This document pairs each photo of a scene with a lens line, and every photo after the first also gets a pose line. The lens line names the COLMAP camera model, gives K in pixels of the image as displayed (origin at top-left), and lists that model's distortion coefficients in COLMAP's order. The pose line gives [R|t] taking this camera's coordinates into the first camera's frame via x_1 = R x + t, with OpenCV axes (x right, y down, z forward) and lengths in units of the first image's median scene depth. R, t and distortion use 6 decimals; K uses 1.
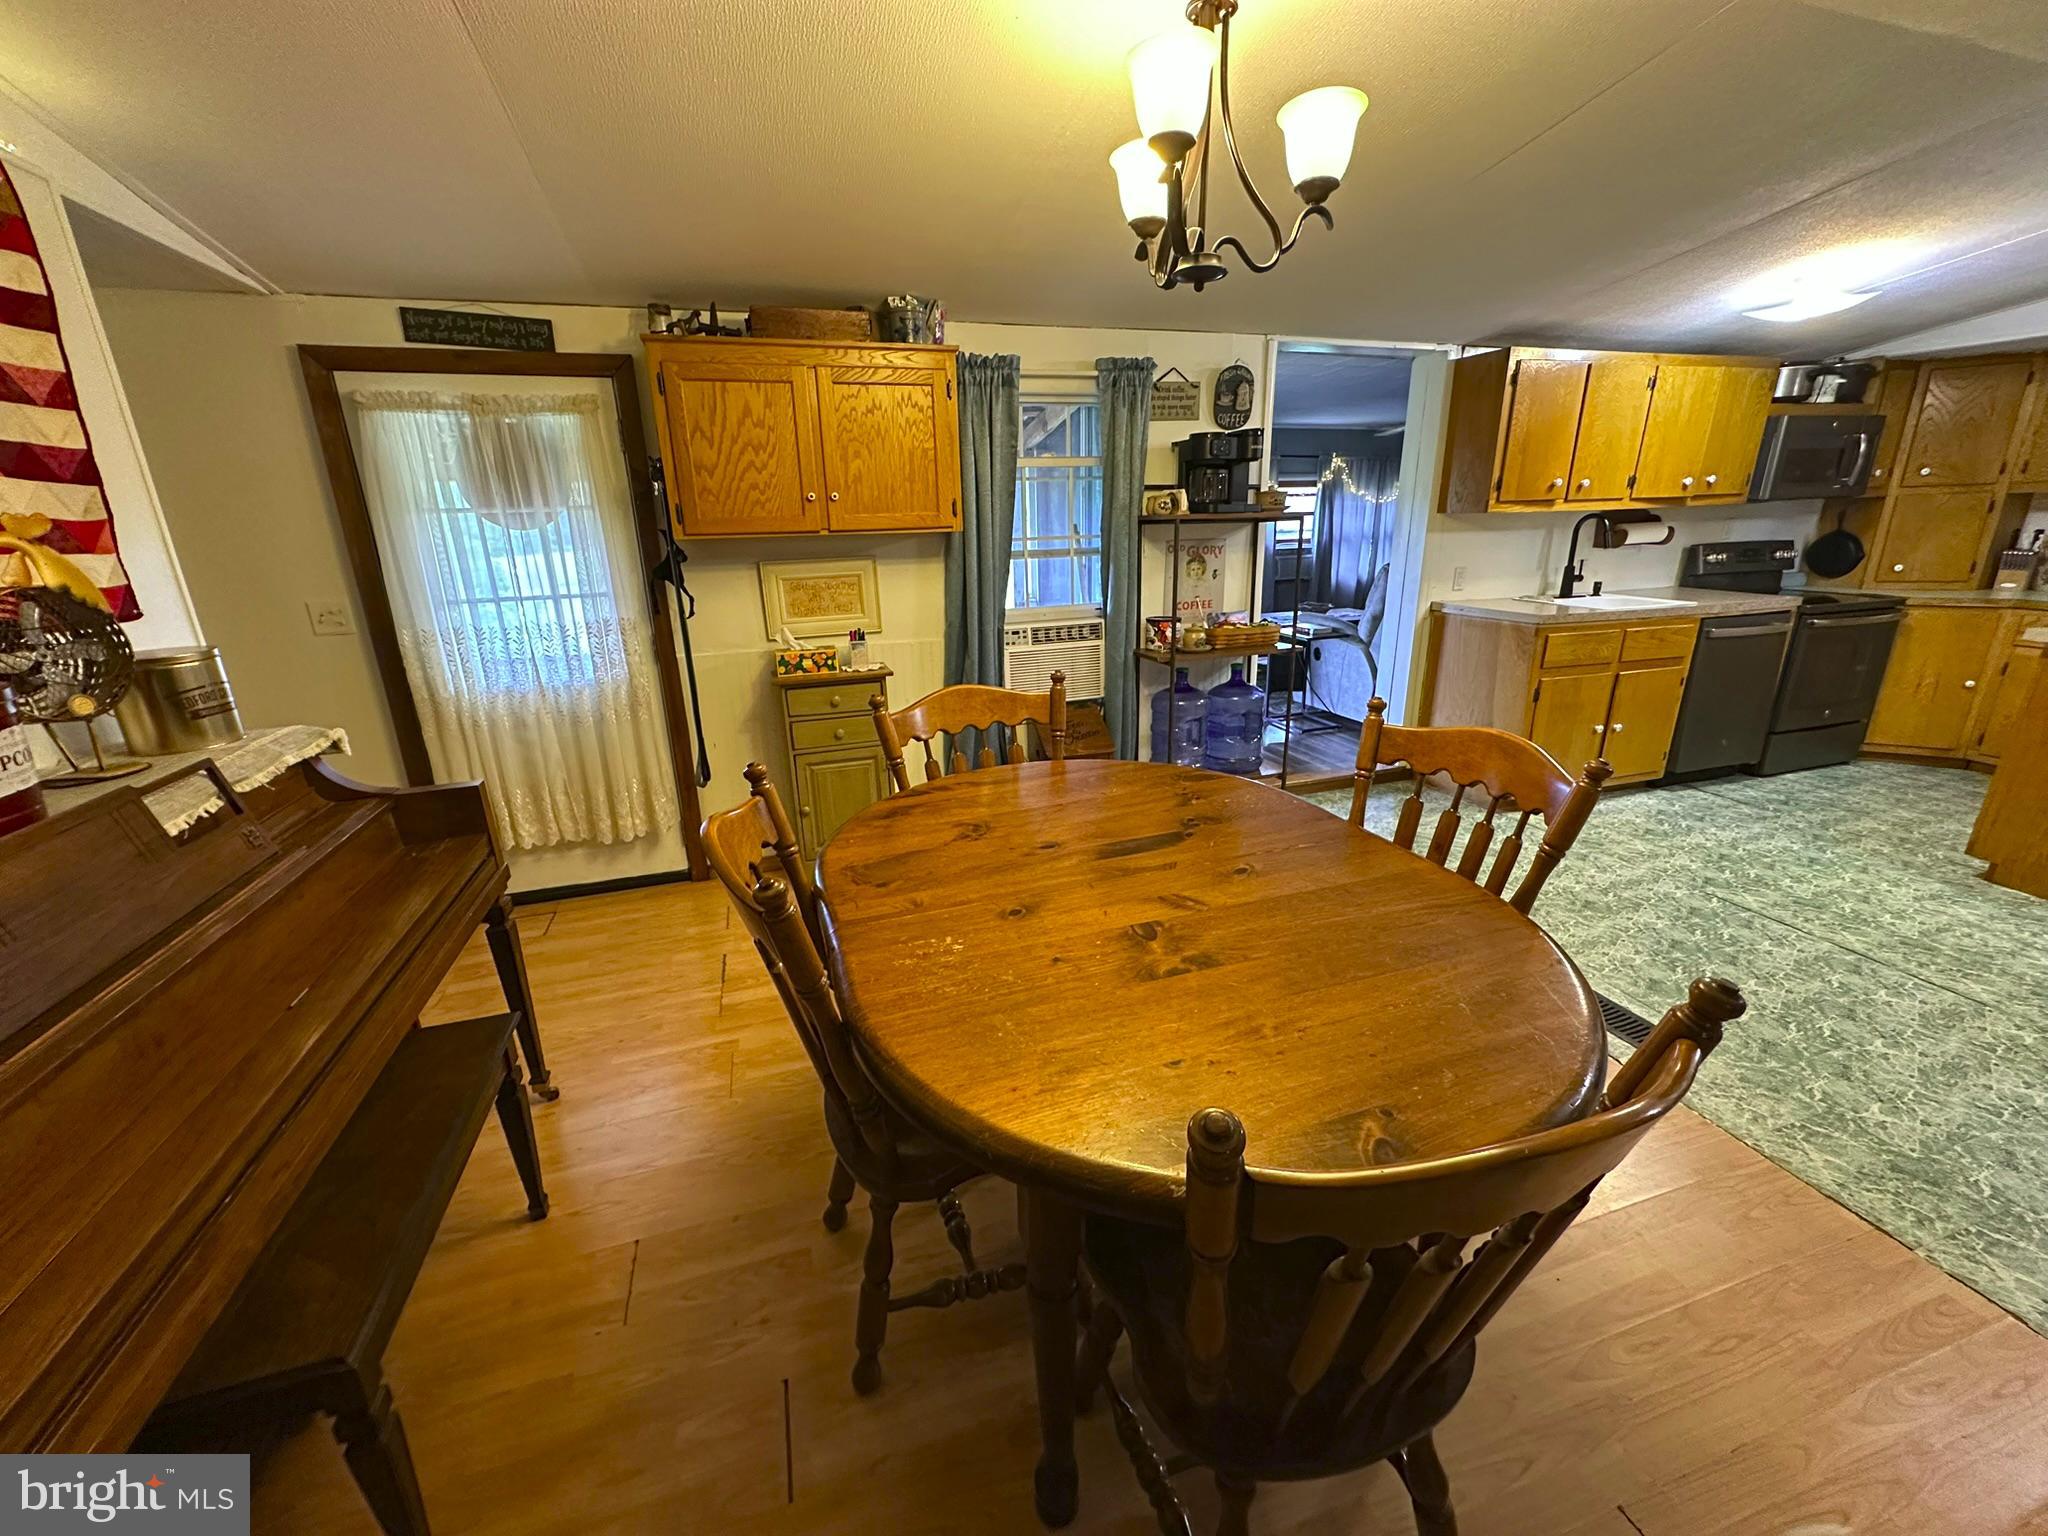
lens RADIAL K [[819.9, 0, 1017.0], [0, 819.9, 772.7], [0, 0, 1]] dist [-0.000970, -0.000944]
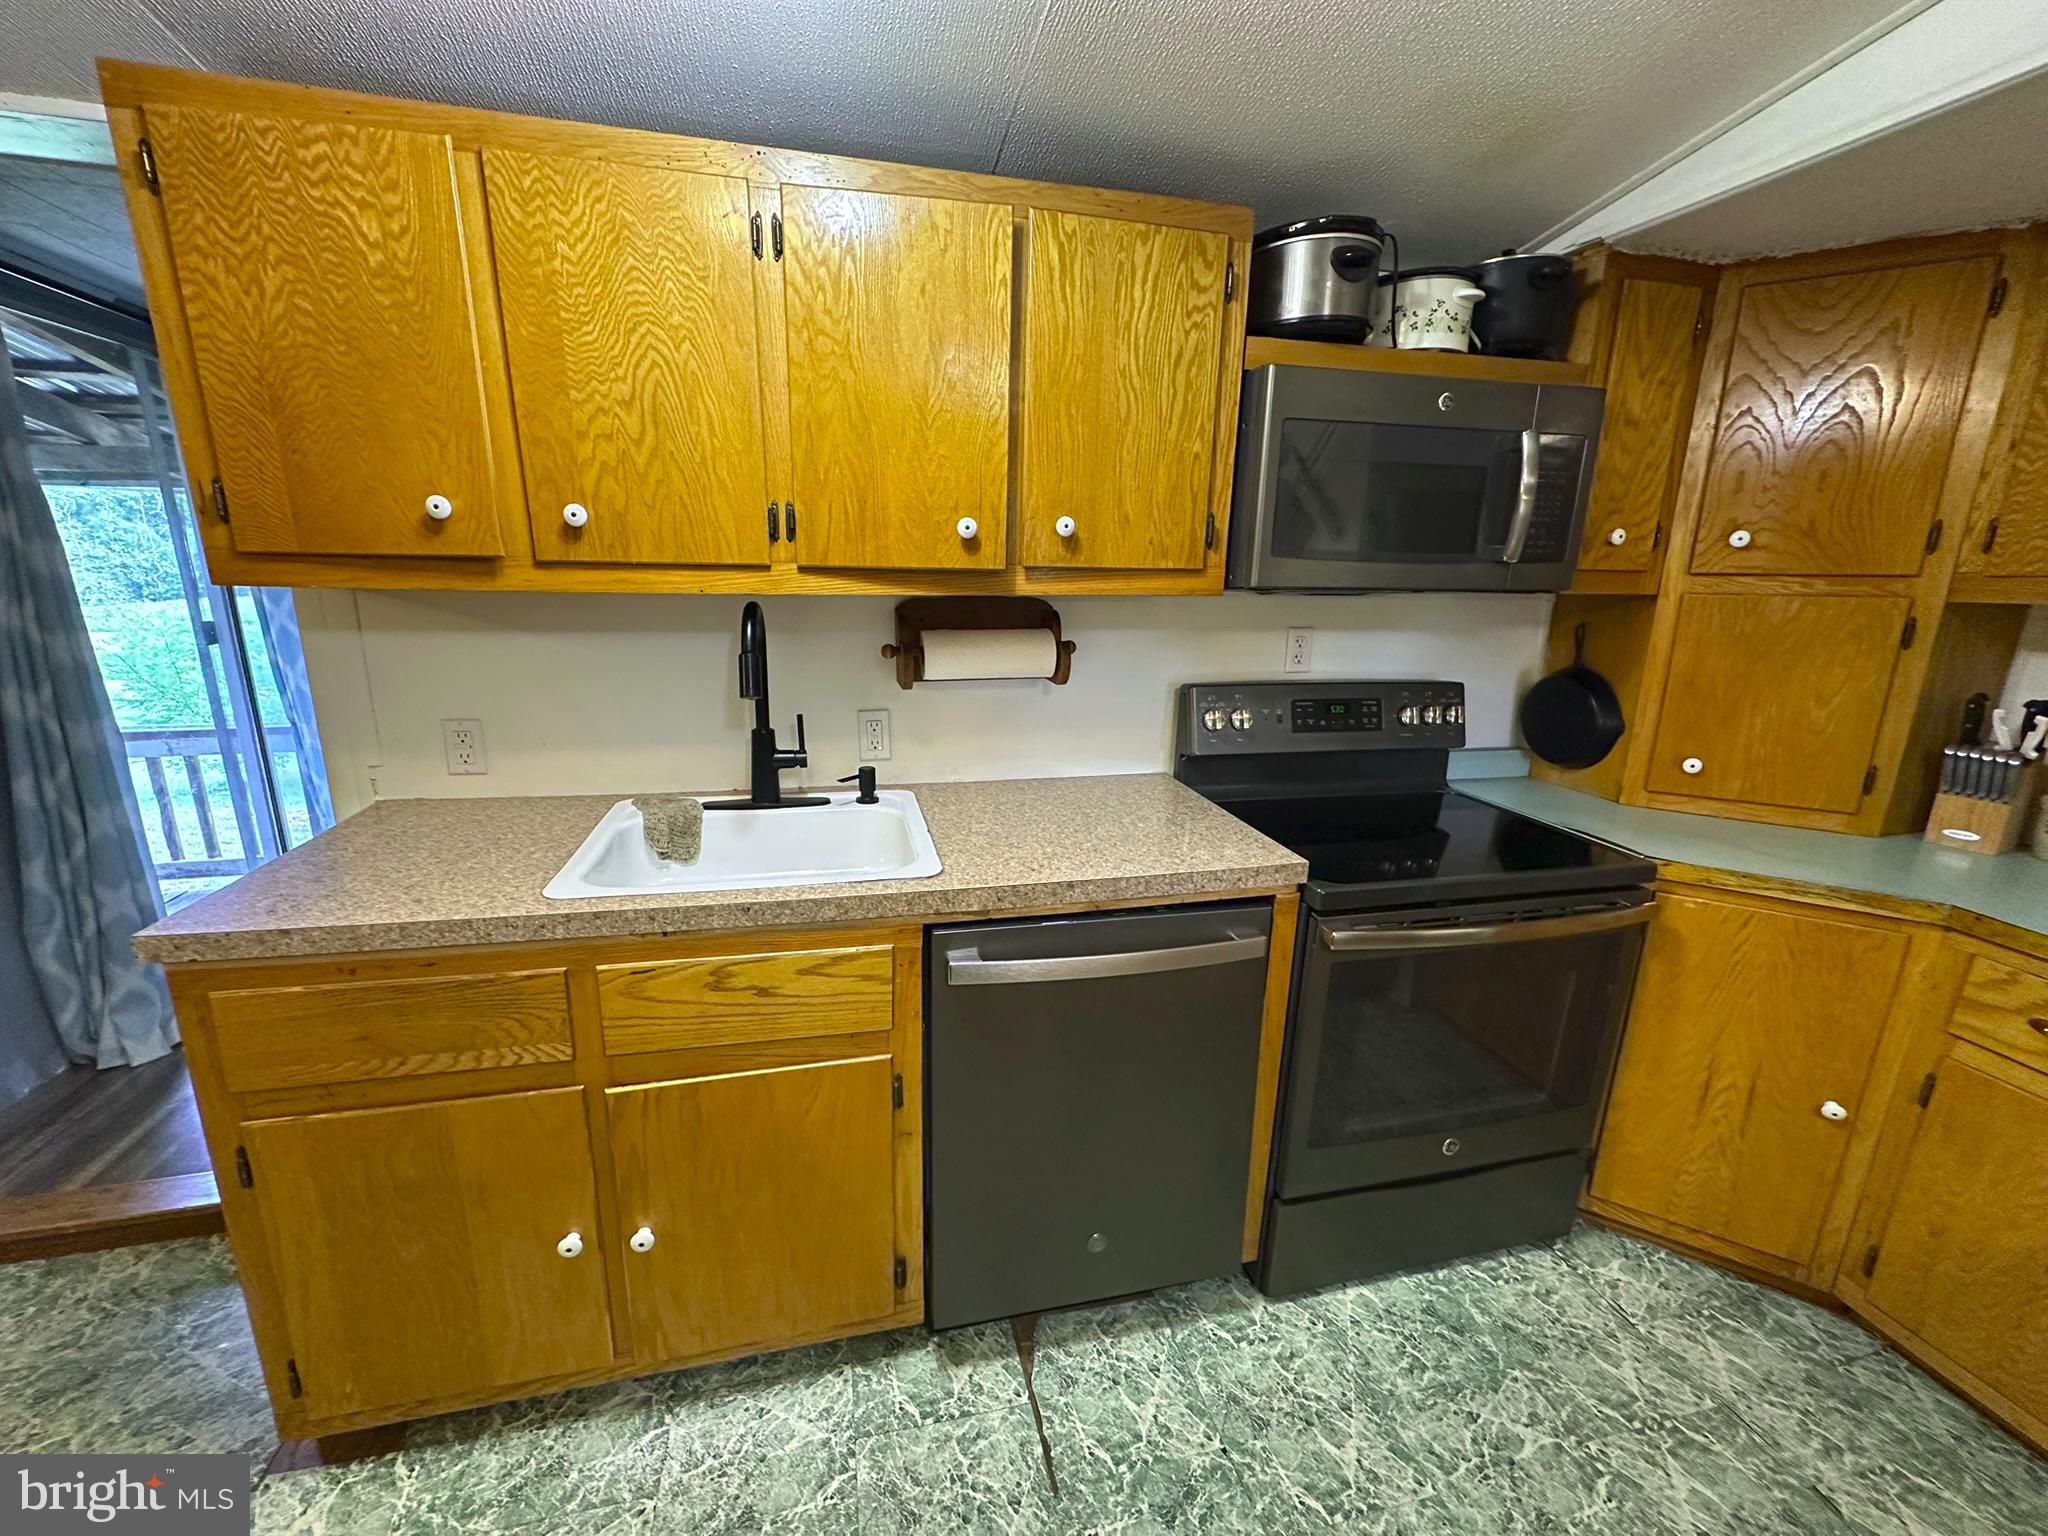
lens RADIAL K [[819.9, 0, 1019.2], [0, 819.9, 770.4], [0, 0, 1]] dist [-0.000970, -0.000944]
pose [[0.996411, 0.061786, -0.057850, 0.829154], [-0.065278, 0.996028, -0.060556, -0.218196], [0.053879, 0.064116, 0.996487, 0.617175]]
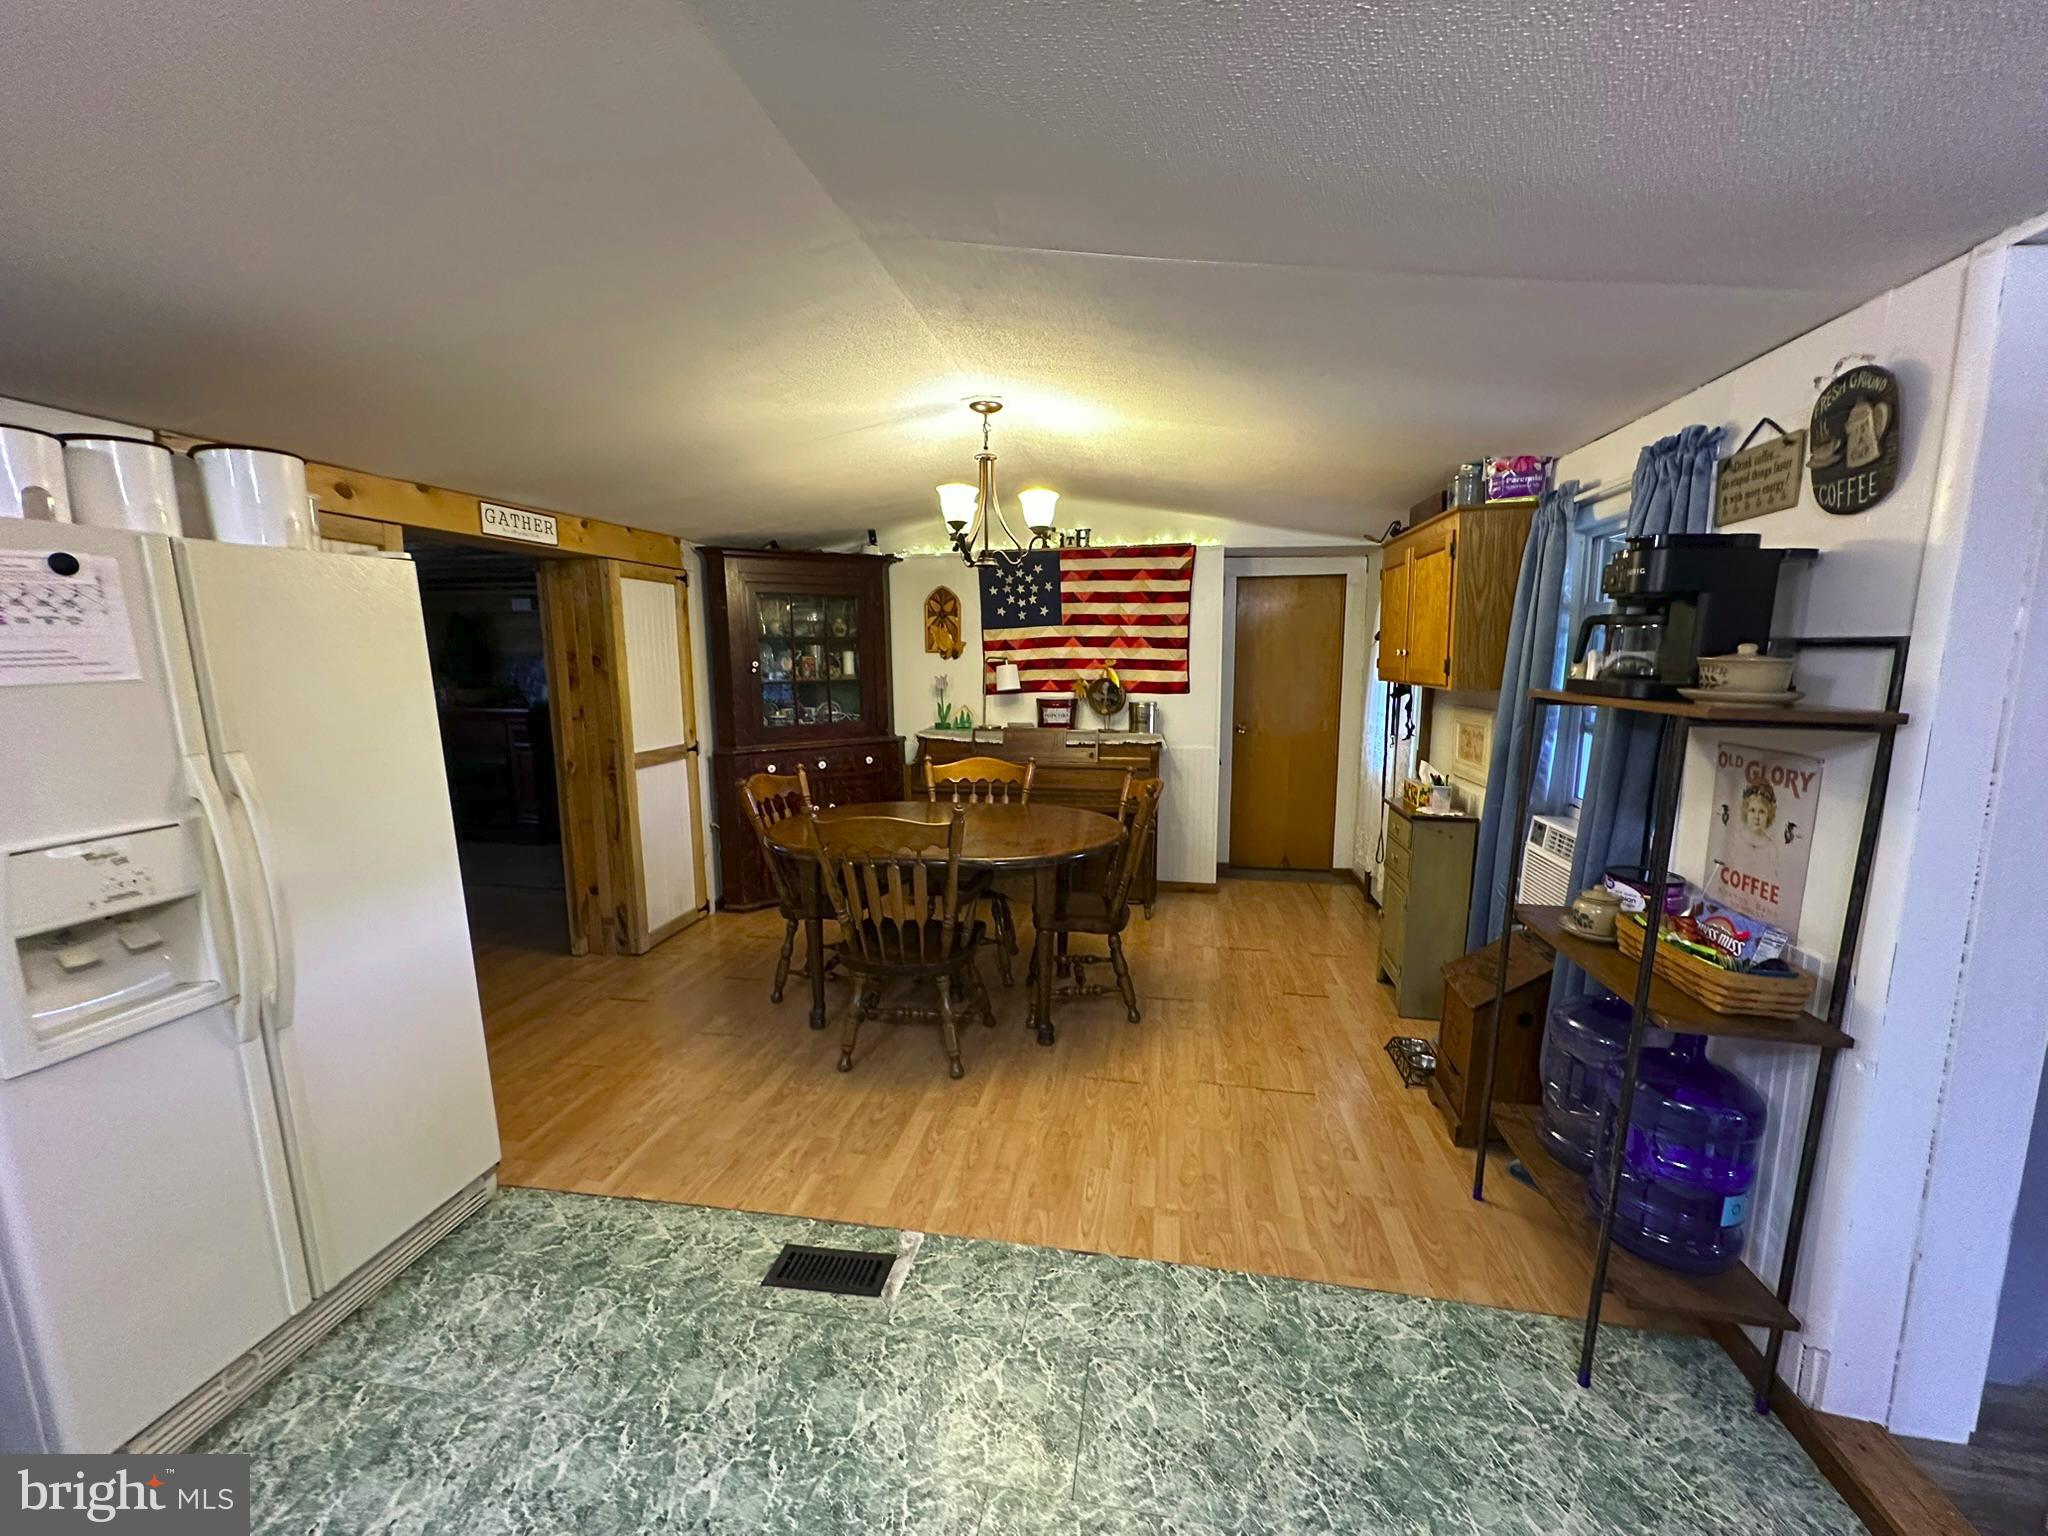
lens RADIAL K [[819.9, 0, 1027.3], [0, 819.9, 774.2], [0, 0, 1]] dist [-0.000970, -0.000944]
pose [[-0.464080, 0.156239, -0.871905, 0.722827], [-0.250611, 0.920946, 0.298417, -0.267828], [0.849602, 0.356998, -0.388237, 0.725671]]
